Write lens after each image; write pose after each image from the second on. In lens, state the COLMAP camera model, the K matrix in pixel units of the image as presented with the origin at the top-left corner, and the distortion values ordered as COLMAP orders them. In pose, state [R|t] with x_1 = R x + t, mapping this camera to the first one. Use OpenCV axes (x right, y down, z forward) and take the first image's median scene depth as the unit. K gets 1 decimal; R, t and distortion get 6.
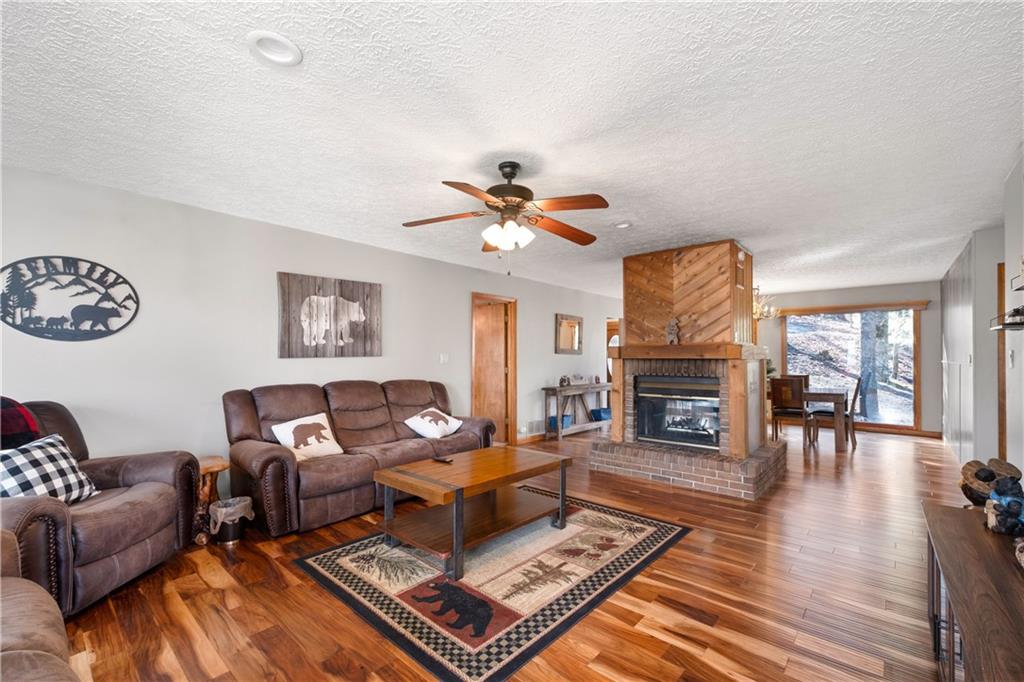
lens RADIAL K [[432.8, 0, 512.0], [0, 432.8, 341.0], [0, 0, 1]] dist [-0.001488, 0.000216]
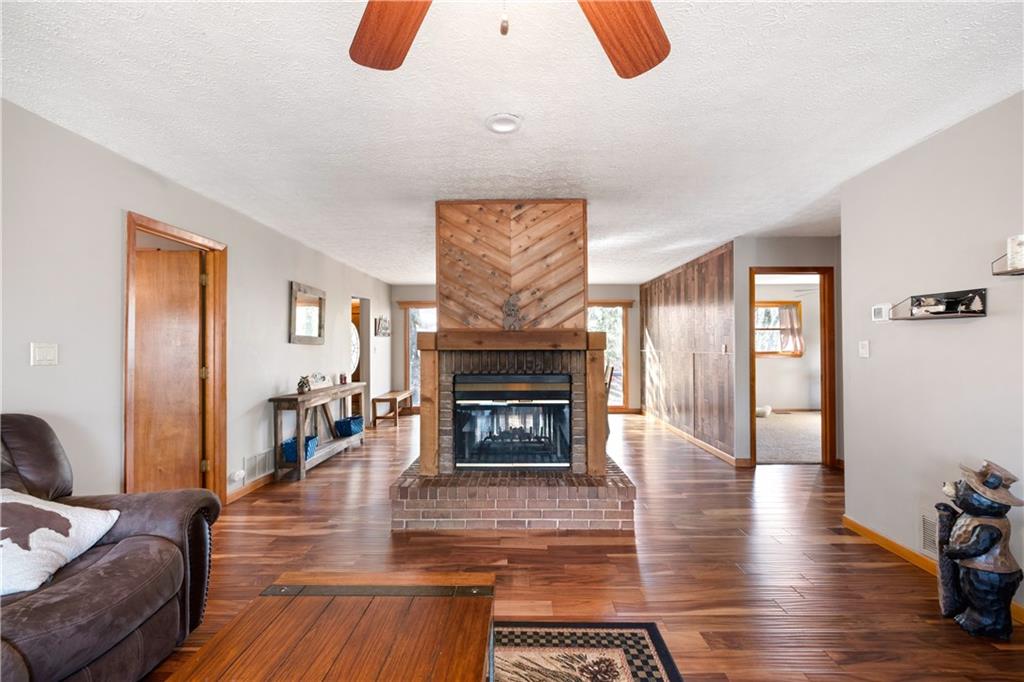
lens RADIAL K [[426.9, 0, 512.0], [0, 426.9, 341.0], [0, 0, 1]] dist [0.000902, 0.000290]
pose [[0.756759, 0.006237, 0.653665, -0.089399], [-0.020301, 0.999696, 0.013964, 0.014361], [-0.653379, -0.023838, 0.756655, 0.425902]]
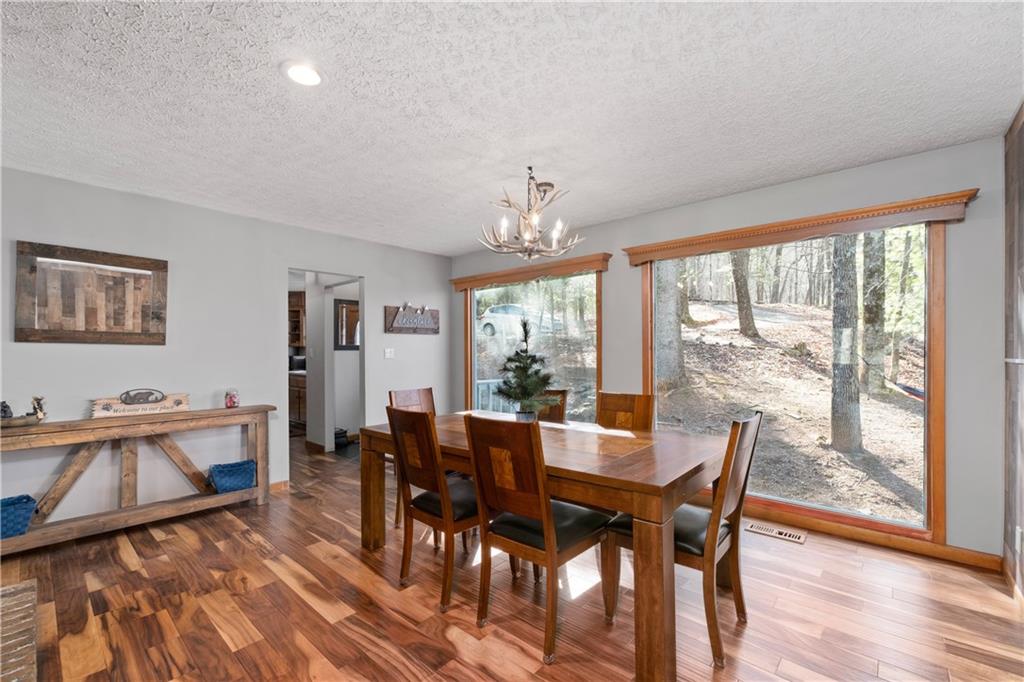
lens RADIAL K [[428.7, 0, 512.0], [0, 428.7, 341.0], [0, 0, 1]] dist [-0.001311, -0.000185]
pose [[0.999962, 0.002106, -0.008507, 0.768667], [-0.002002, 0.999923, 0.012238, 0.036311], [0.008532, -0.012220, 0.999889, 0.848499]]
